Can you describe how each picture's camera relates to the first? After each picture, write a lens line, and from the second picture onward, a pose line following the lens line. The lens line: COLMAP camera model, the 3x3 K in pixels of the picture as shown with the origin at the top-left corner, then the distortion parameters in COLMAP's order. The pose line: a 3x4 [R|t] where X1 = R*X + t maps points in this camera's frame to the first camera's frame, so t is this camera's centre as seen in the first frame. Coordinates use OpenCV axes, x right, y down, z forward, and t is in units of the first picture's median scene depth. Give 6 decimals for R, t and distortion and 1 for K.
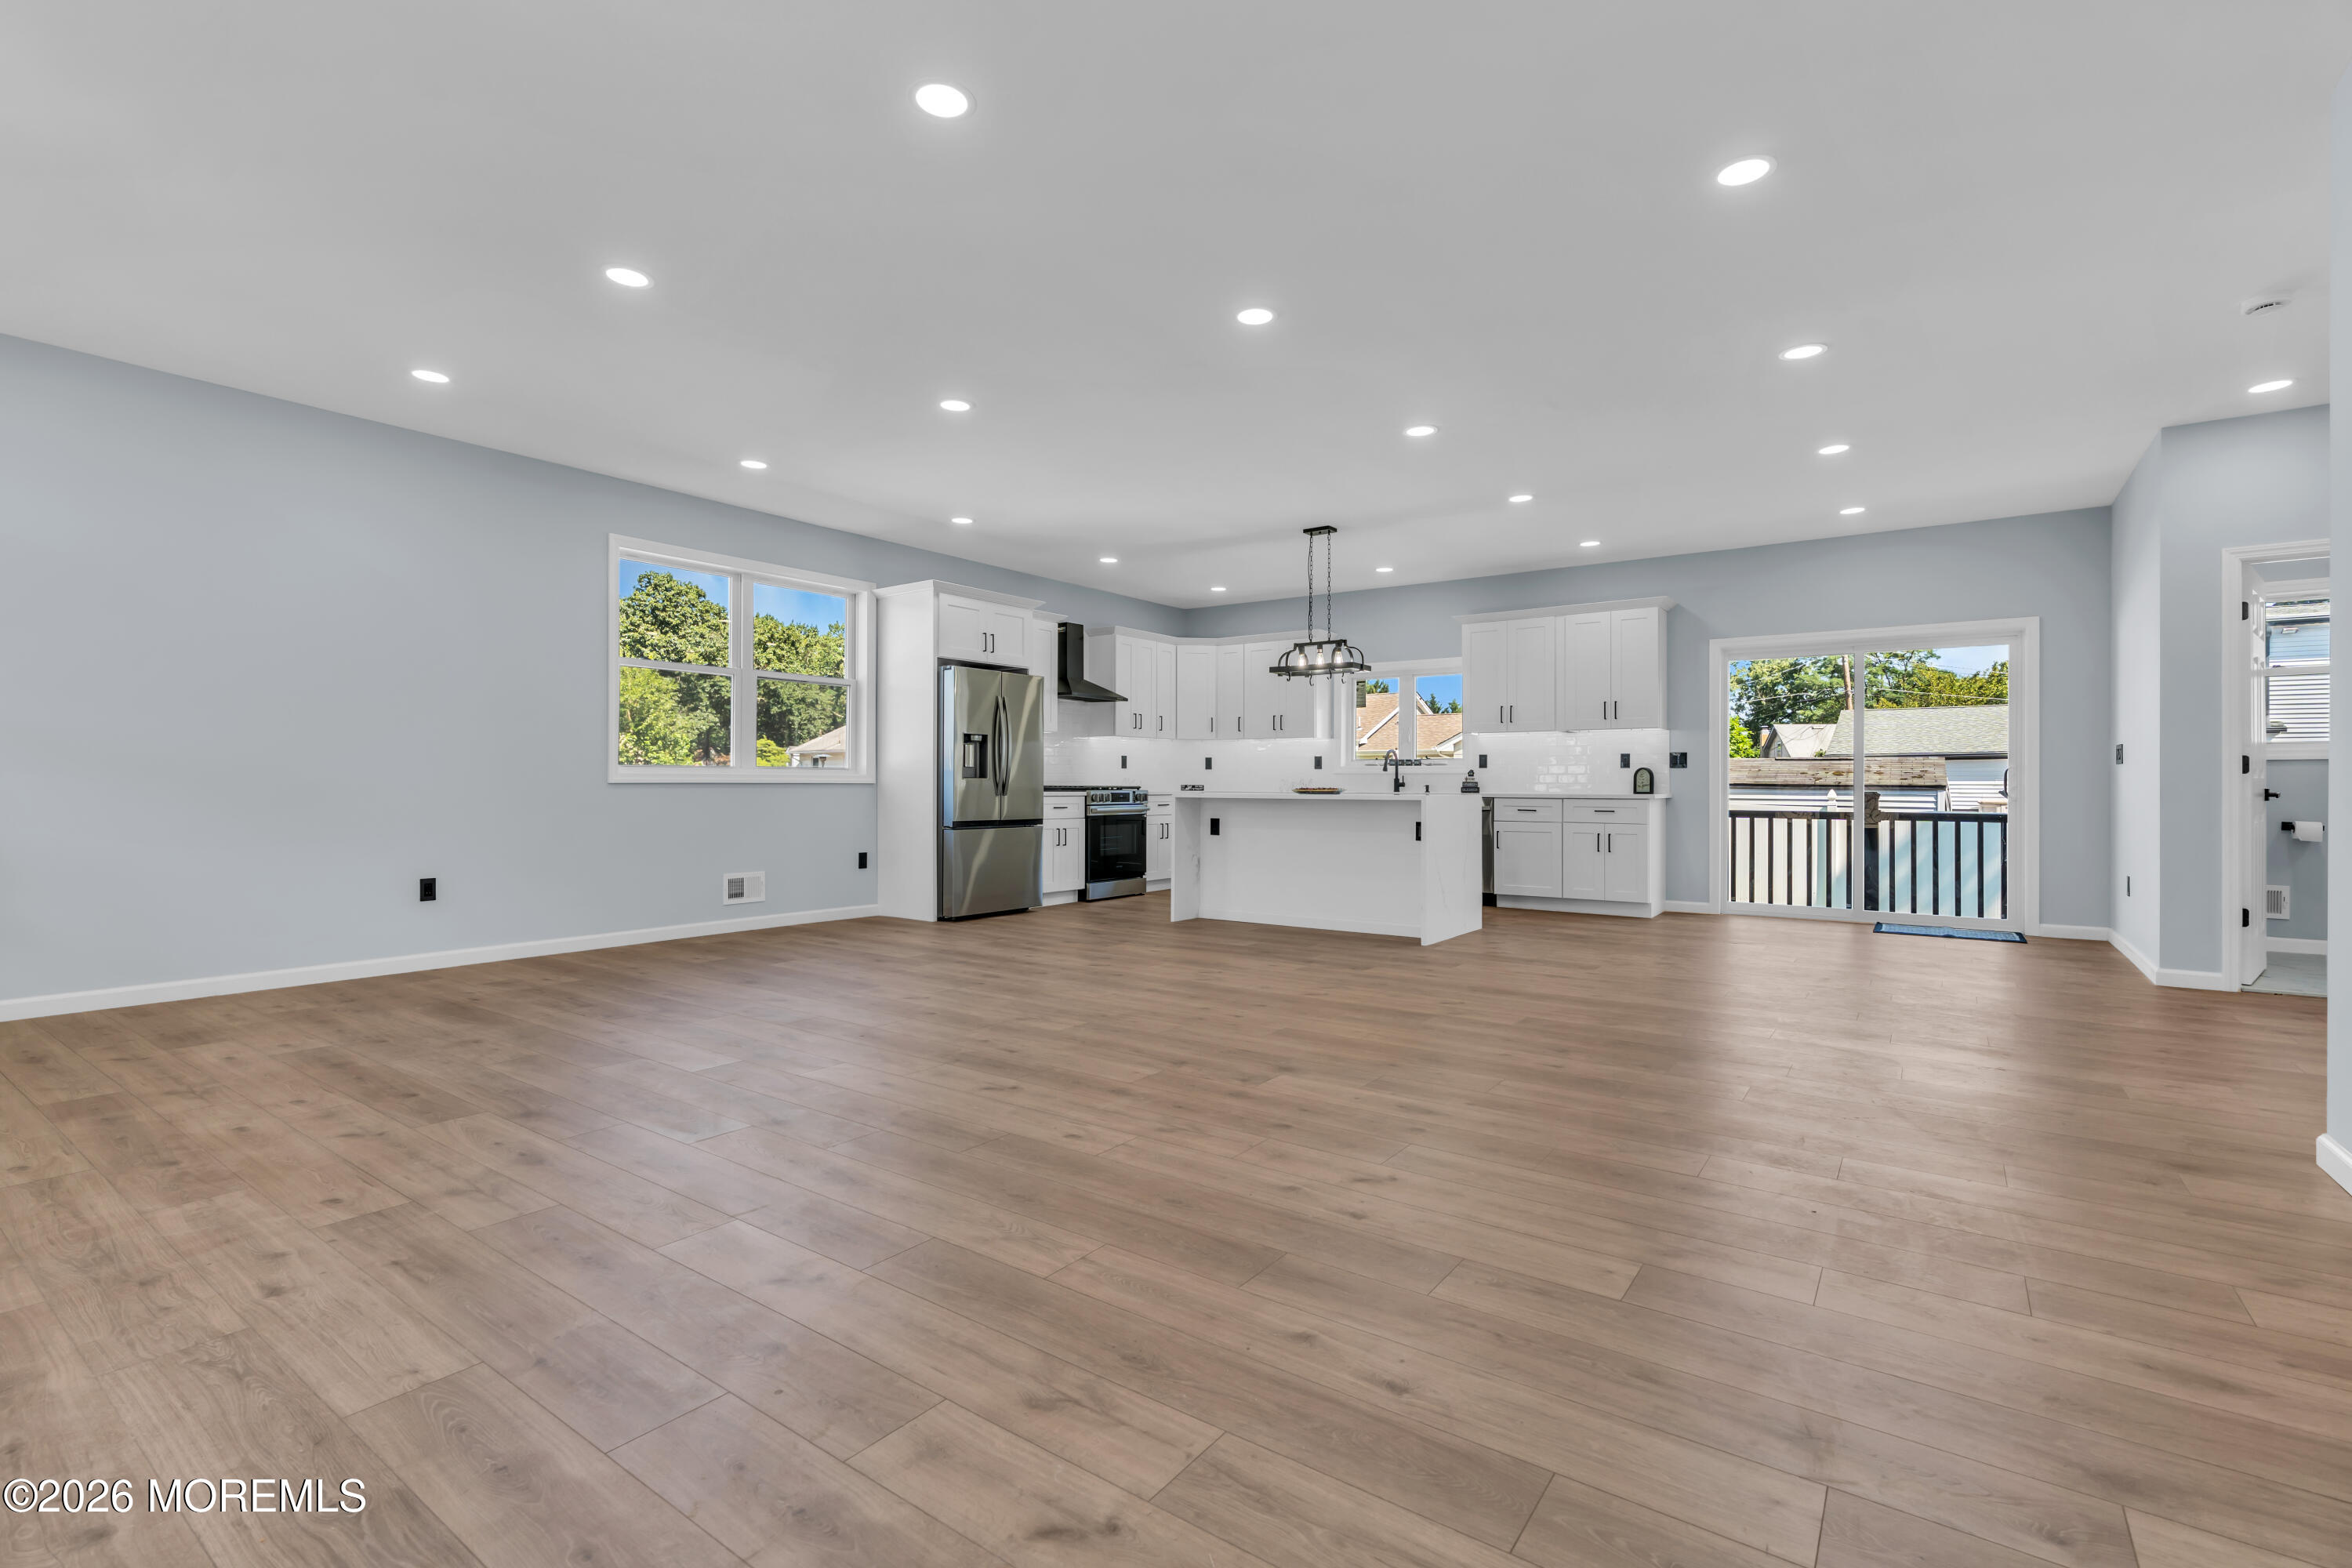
lens RADIAL K [[1052.4, 0, 1180.7], [0, 1052.4, 782.8], [0, 0, 1]] dist [-0.009958, 0.004912]
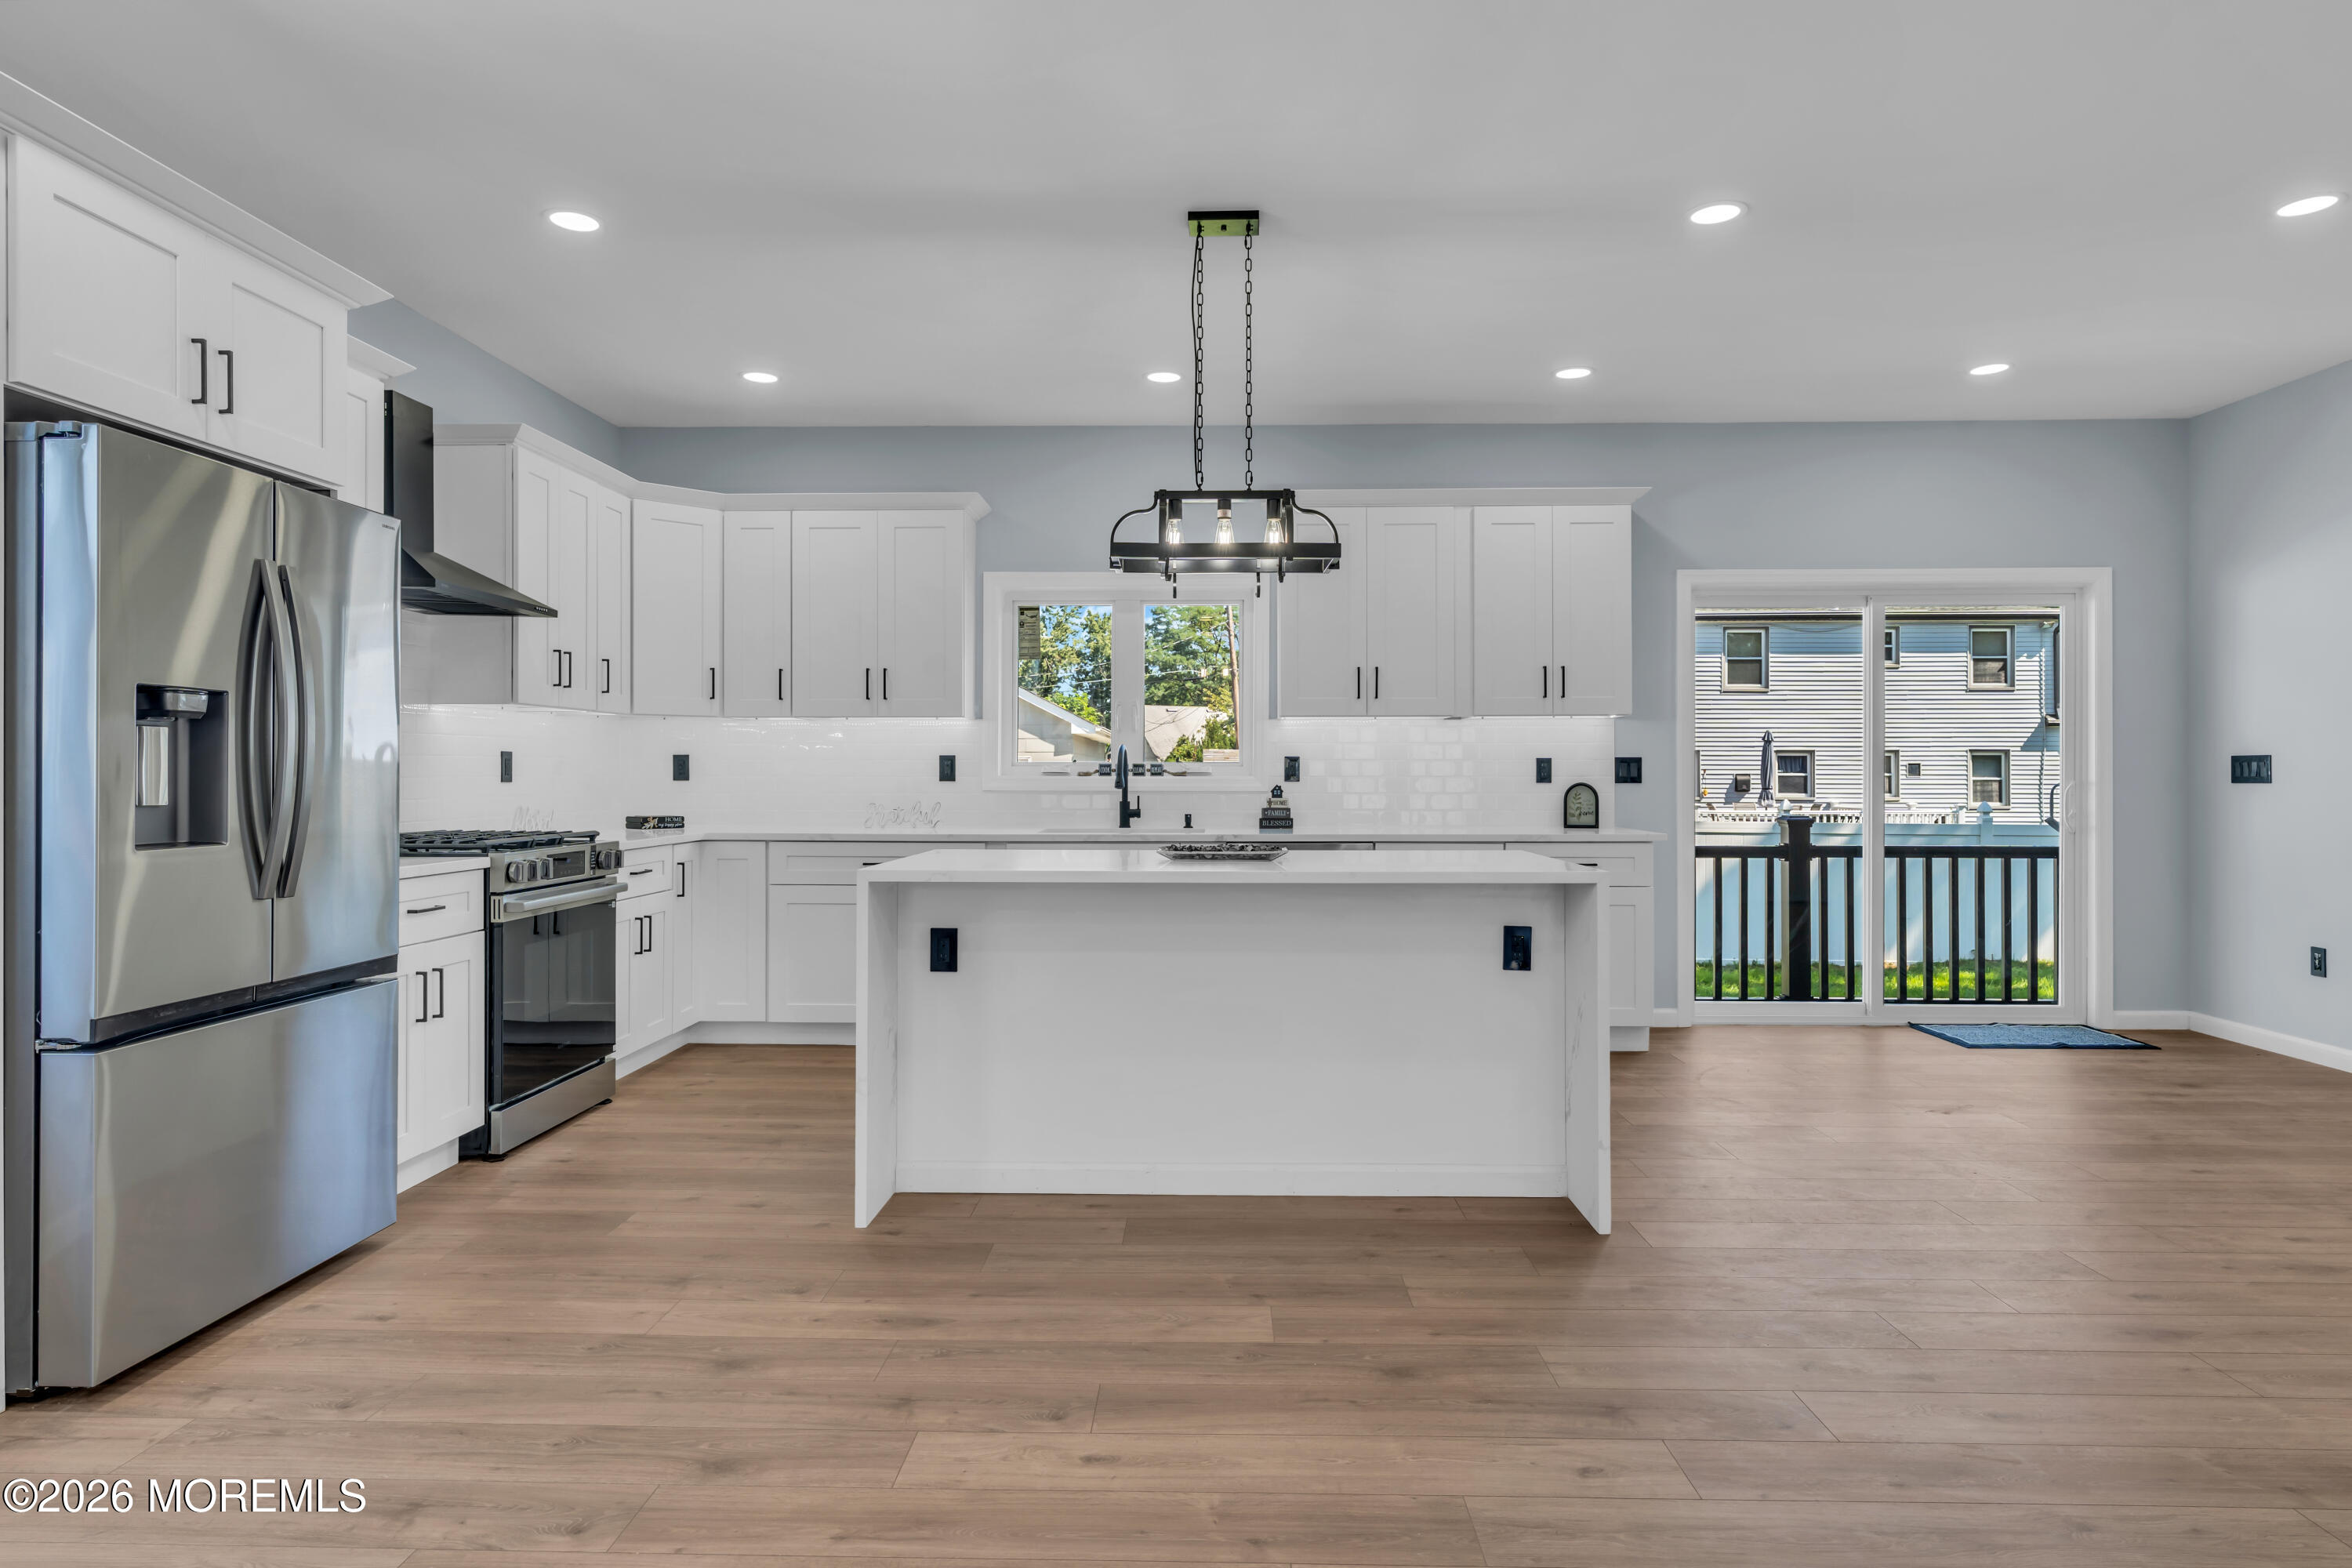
lens RADIAL K [[1346.4, 0, 1182.2], [0, 1346.4, 776.6], [0, 0, 1]] dist [-0.007722, 0.006331]
pose [[0.827526, -0.004144, 0.561412, -0.179140], [0.001526, 0.999986, 0.005133, -0.024915], [-0.561425, -0.003391, 0.827521, 0.573651]]
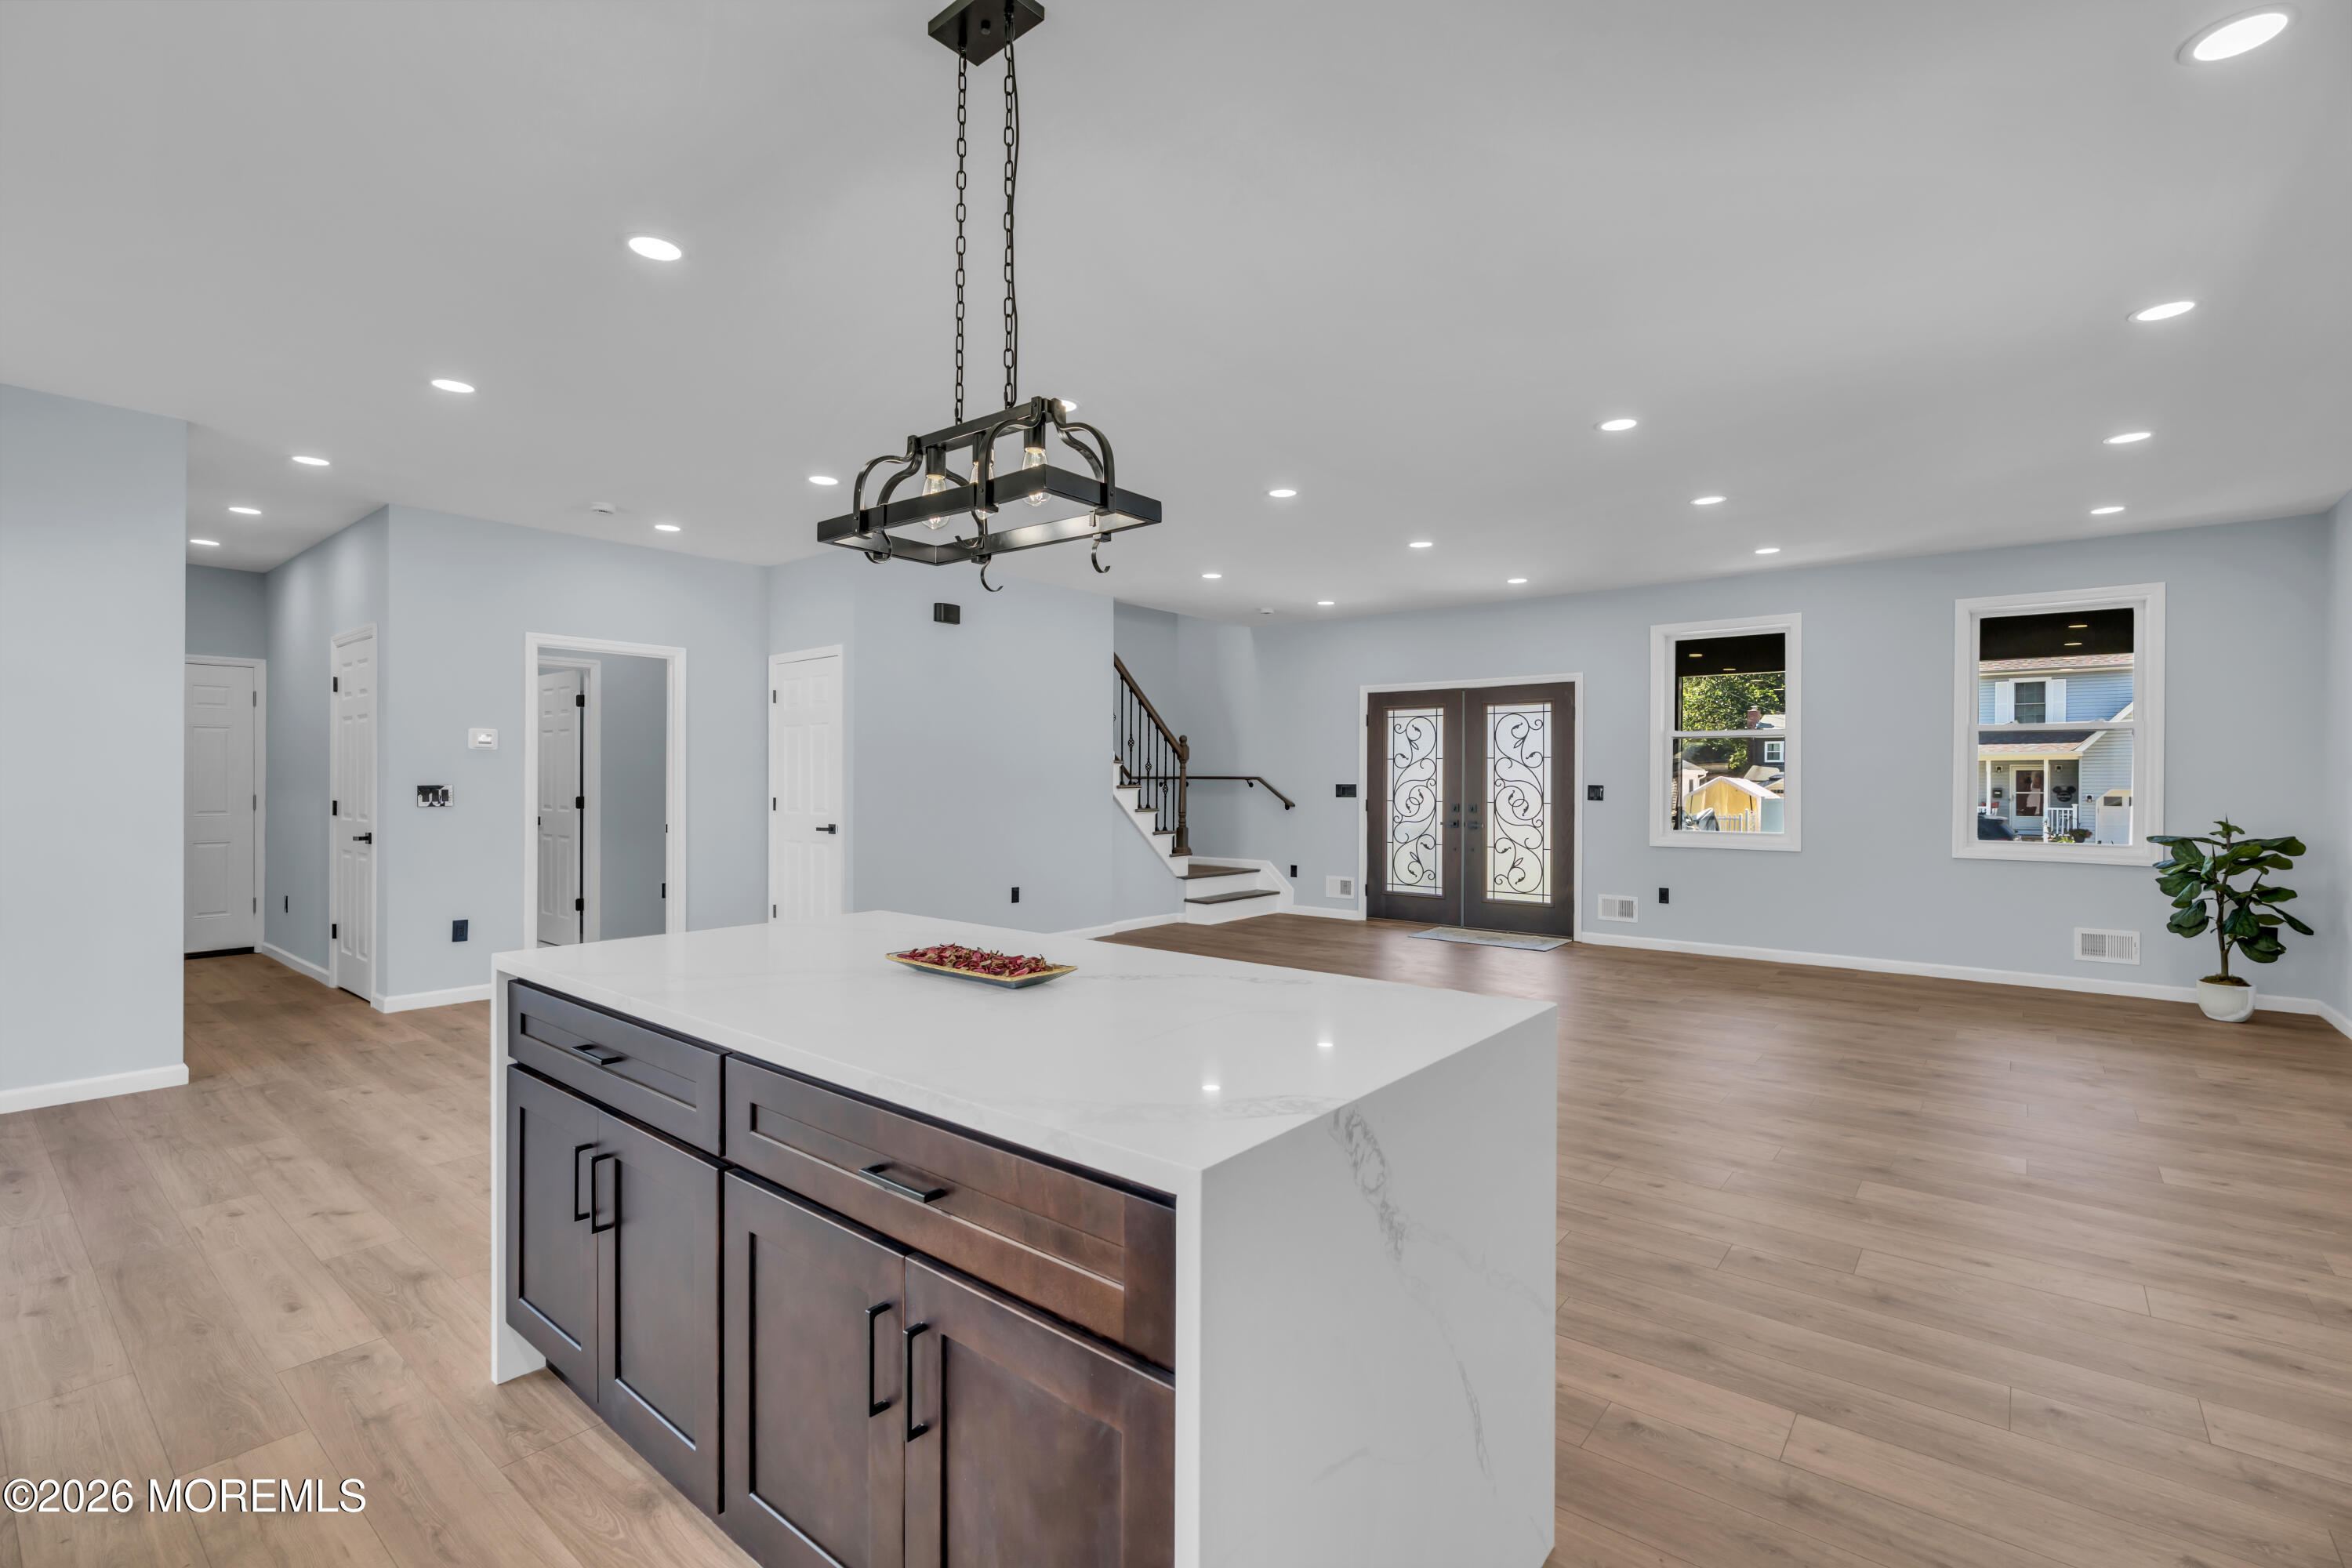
lens RADIAL K [[1052.4, 0, 1181.6], [0, 1052.4, 783.7], [0, 0, 1]] dist [-0.009958, 0.004912]
pose [[-0.998118, -0.008306, 0.060750, 0.063203], [-0.008104, 0.999961, 0.003584, -0.040858], [-0.060777, 0.003085, -0.998147, 1.275930]]
